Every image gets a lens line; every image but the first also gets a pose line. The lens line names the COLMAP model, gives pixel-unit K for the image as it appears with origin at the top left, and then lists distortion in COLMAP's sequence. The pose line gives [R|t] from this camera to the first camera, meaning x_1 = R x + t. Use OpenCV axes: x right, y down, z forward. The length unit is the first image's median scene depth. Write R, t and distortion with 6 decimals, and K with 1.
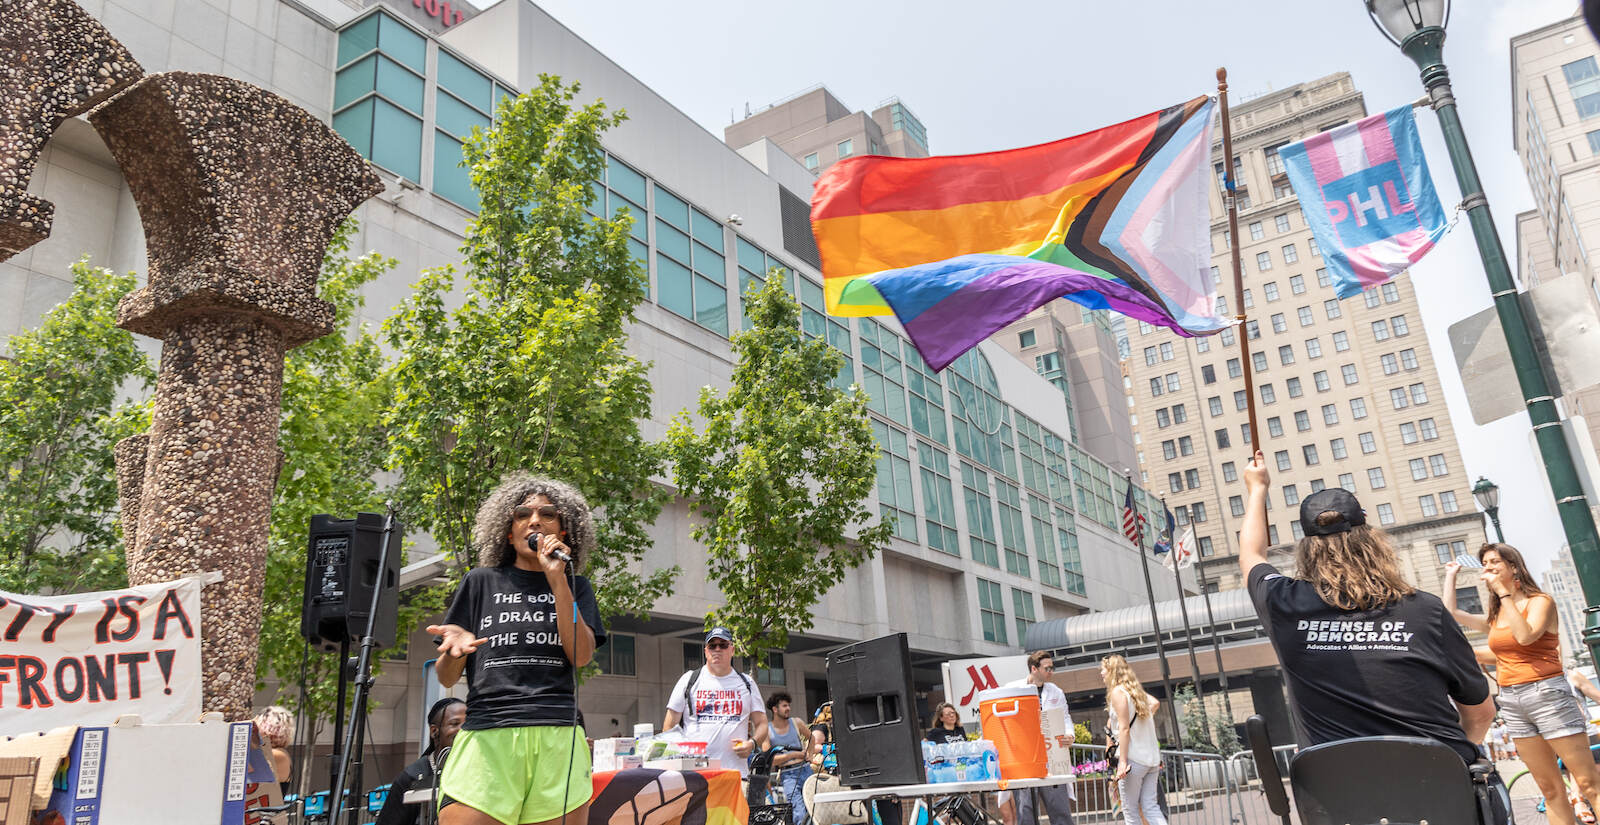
lens RADIAL K [[1124.0, 0, 804.3], [0, 1124.0, 408.0], [0, 0, 1]] dist [0.003993, 0.001041]
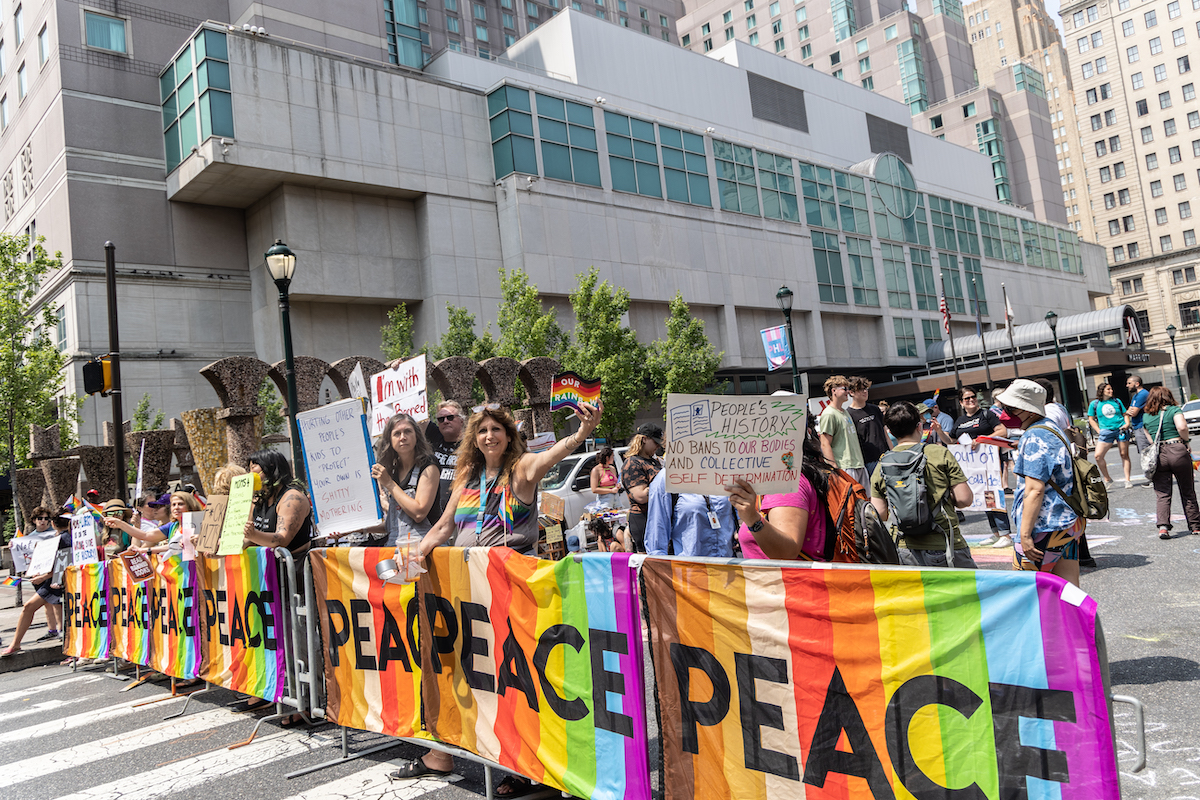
lens RADIAL K [[898.0, 0, 600.3], [0, 898.0, 397.1], [0, 0, 1]] dist [0.000353, 0.000786]
pose [[0.961742, -0.056636, -0.268040, 0.049704], [0.126982, 0.959107, 0.252963, -0.062277], [0.242752, -0.277321, 0.929604, -0.165853]]
